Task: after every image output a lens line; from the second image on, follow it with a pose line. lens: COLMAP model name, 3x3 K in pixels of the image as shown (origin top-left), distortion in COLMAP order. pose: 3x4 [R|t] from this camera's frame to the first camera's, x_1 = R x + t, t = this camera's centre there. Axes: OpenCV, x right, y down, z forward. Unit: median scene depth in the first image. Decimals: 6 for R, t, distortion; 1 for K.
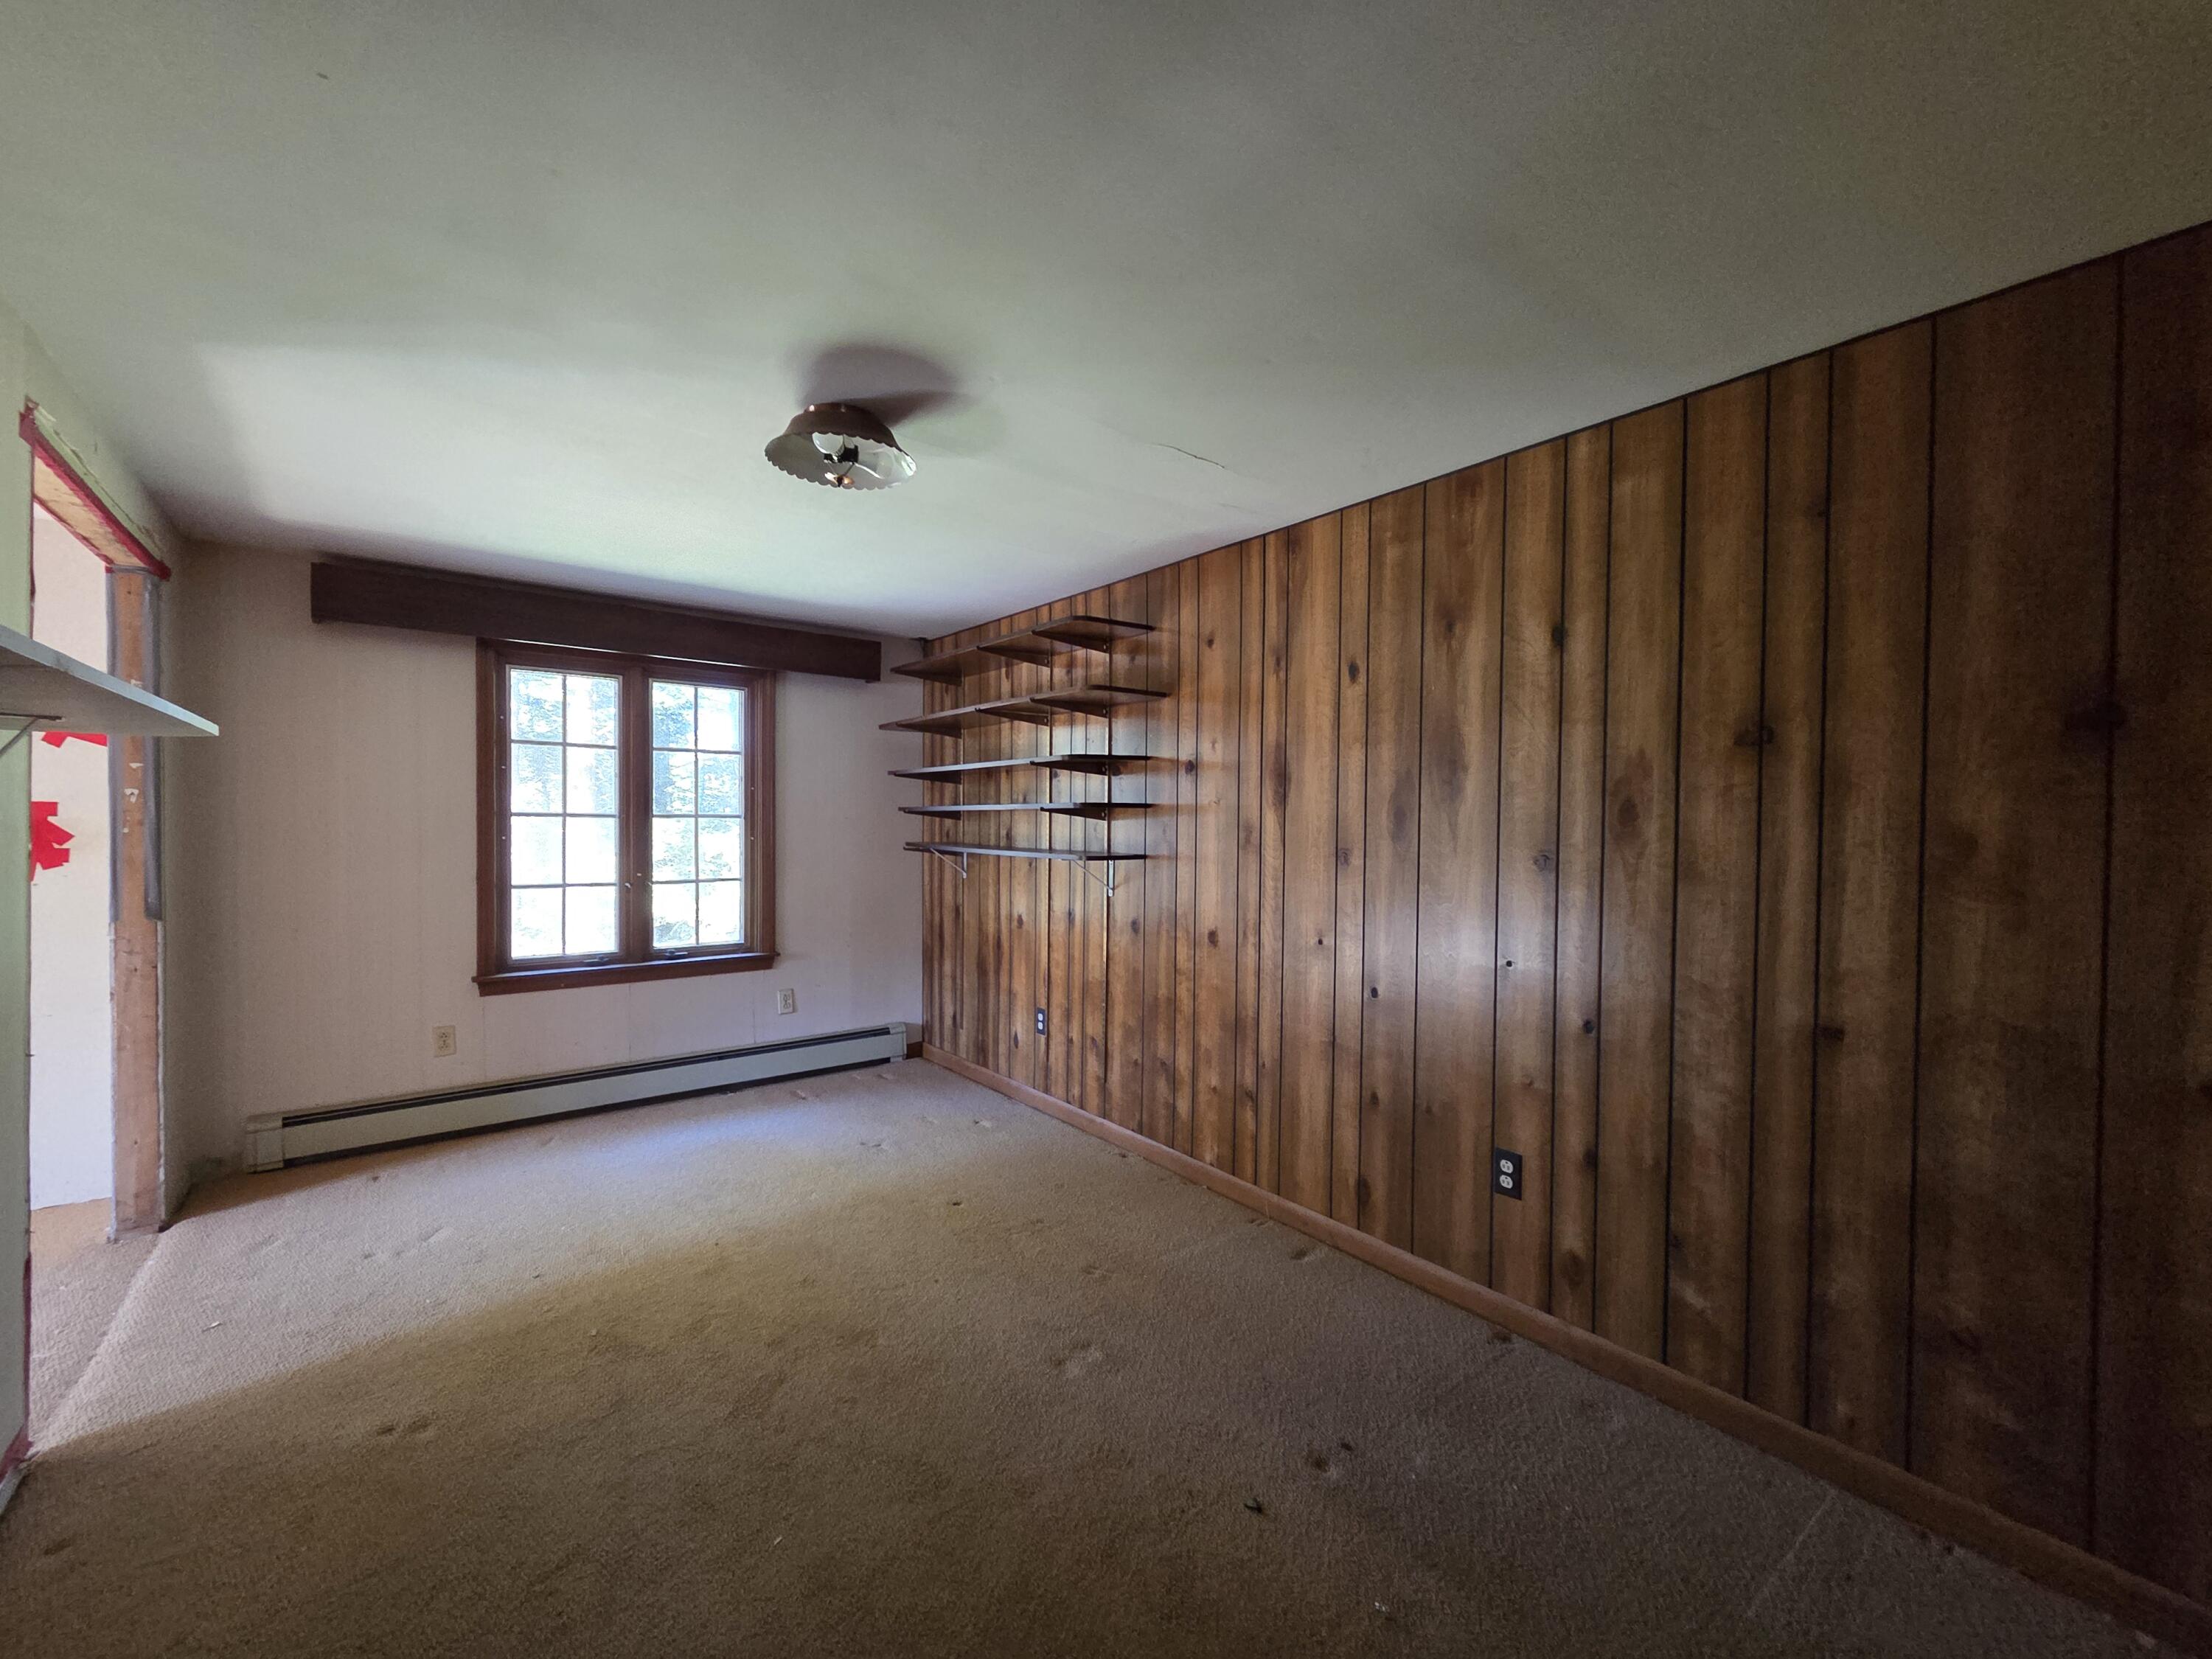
lens RADIAL K [[894.5, 0, 1098.4], [0, 894.5, 833.6], [0, 0, 1]] dist [0.000567, -0.000058]
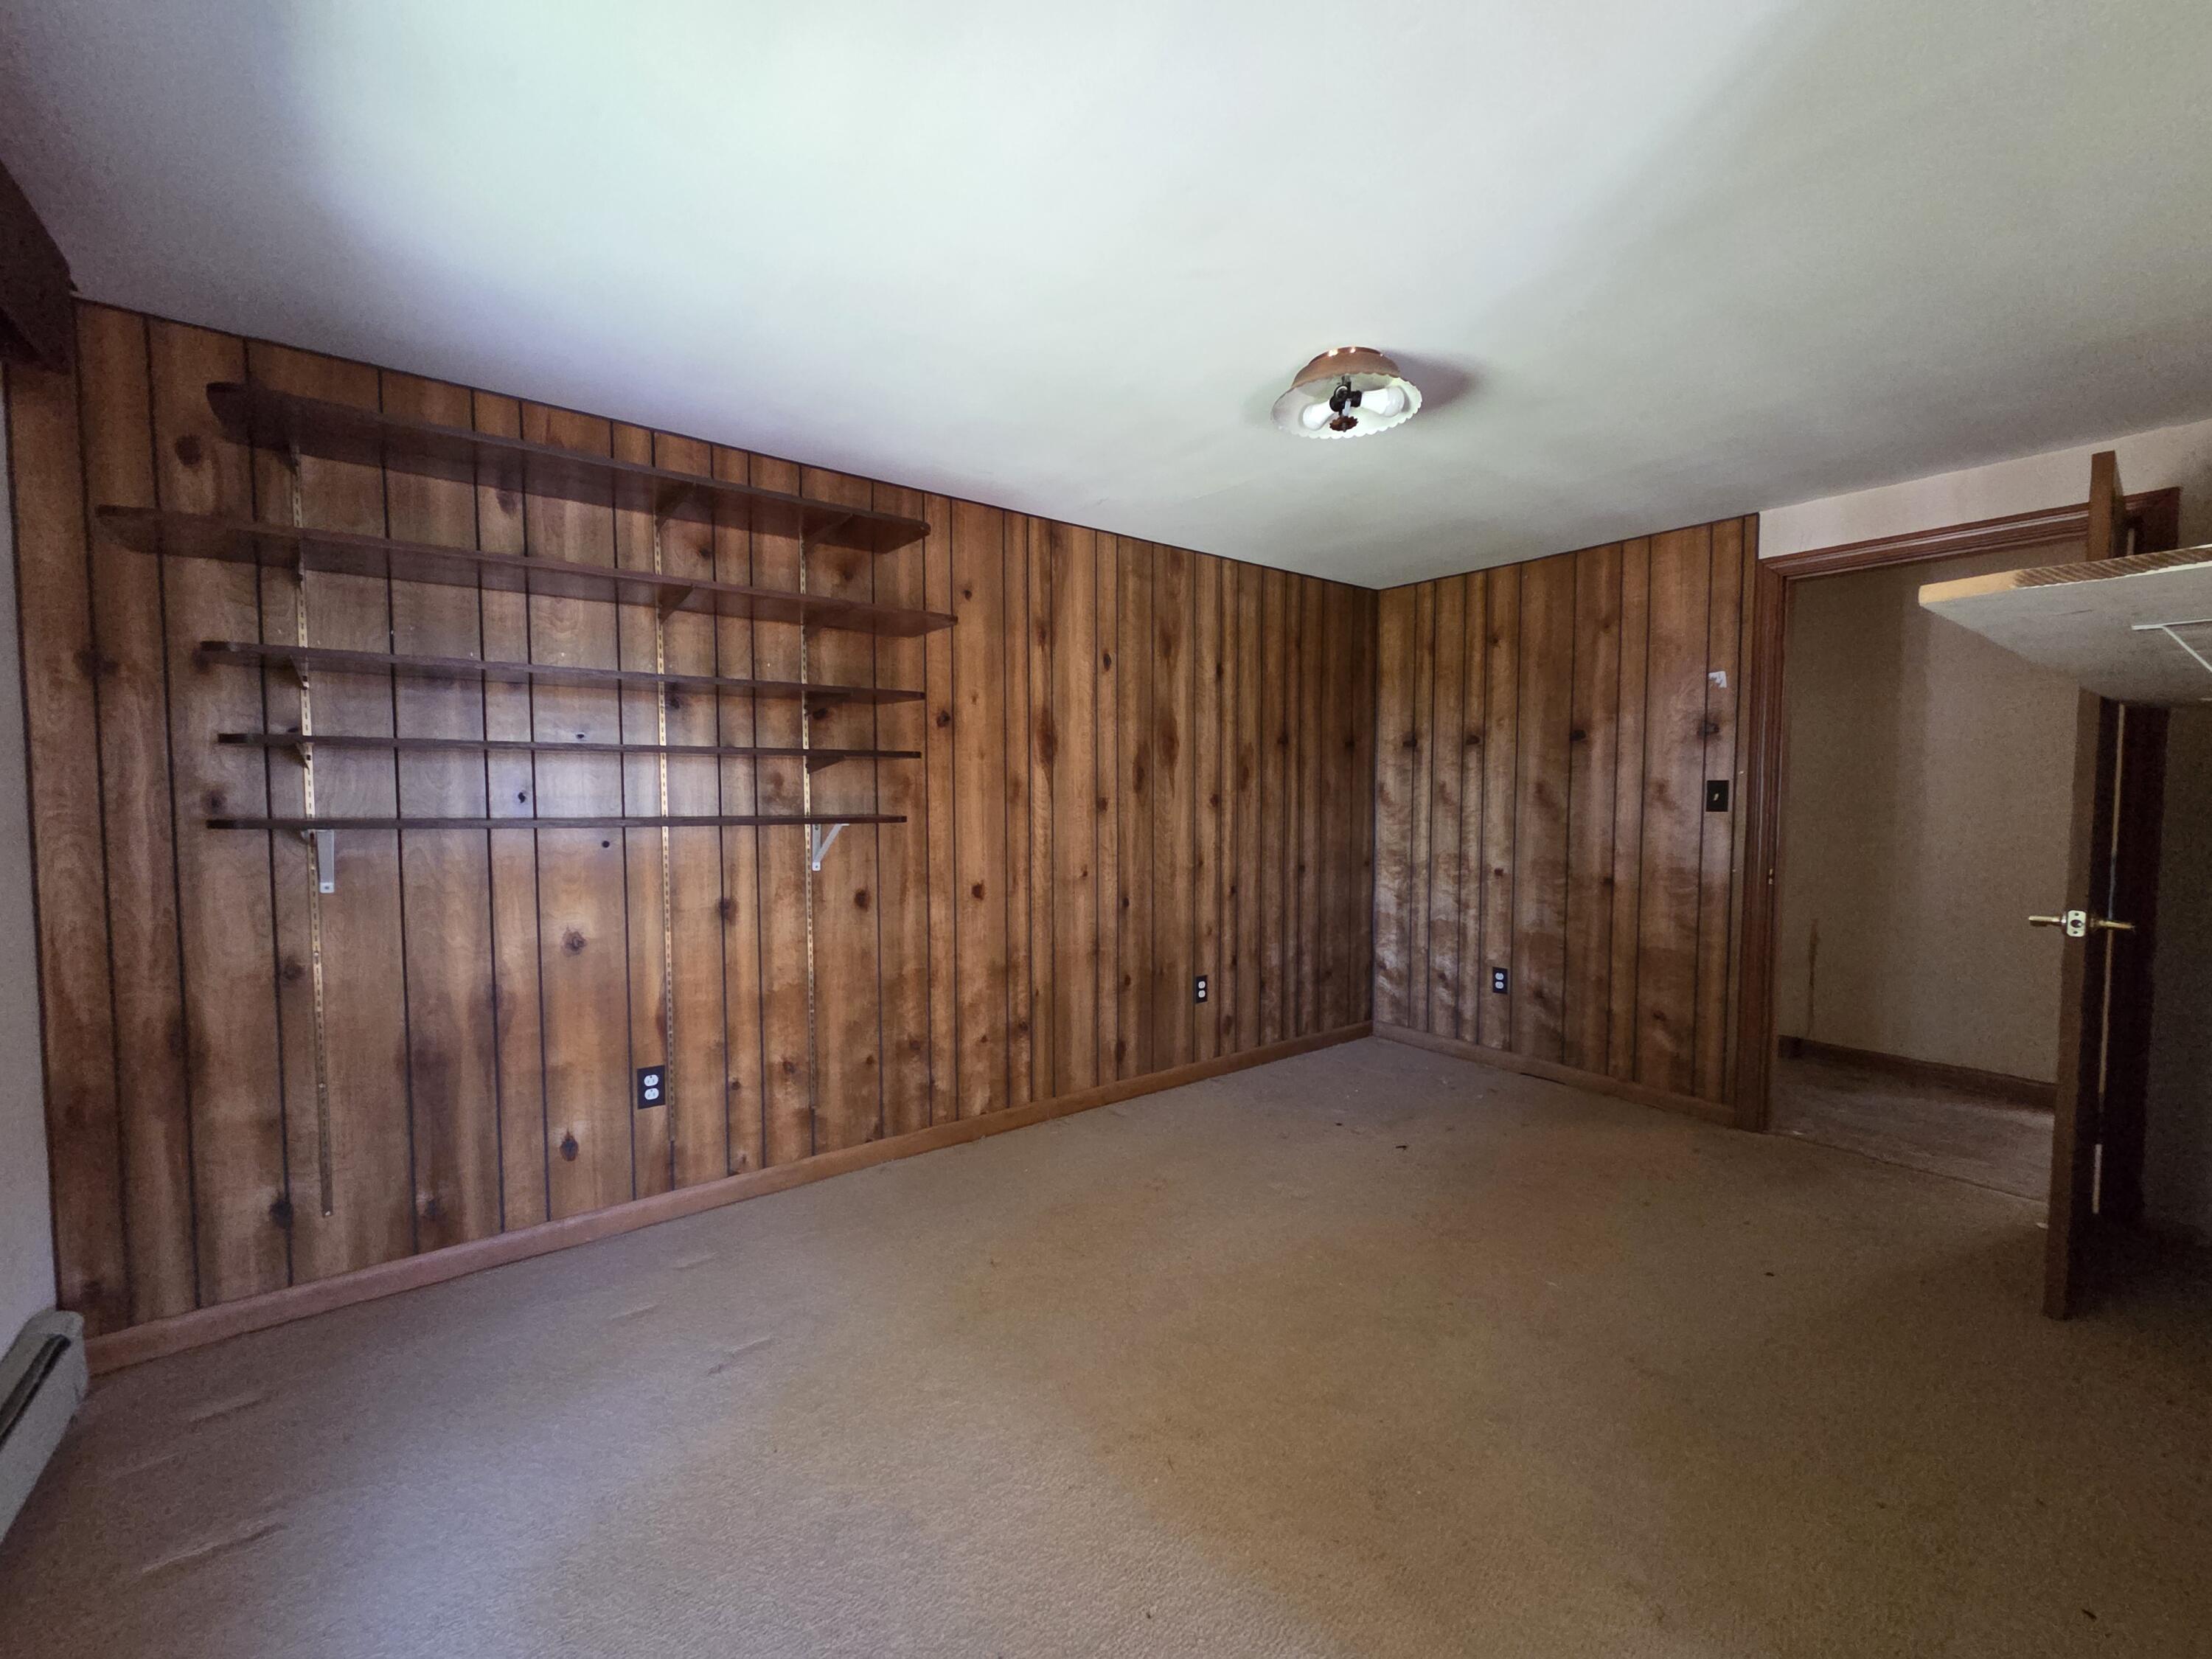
lens RADIAL K [[896.2, 0, 1095.8], [0, 896.2, 840.4], [0, 0, 1]] dist [0.003599, -0.002054]
pose [[0.019759, -0.060613, 0.997966, -0.983874], [0.016419, 0.998046, 0.060292, -0.000827], [-0.999670, 0.015194, 0.020715, 0.947105]]
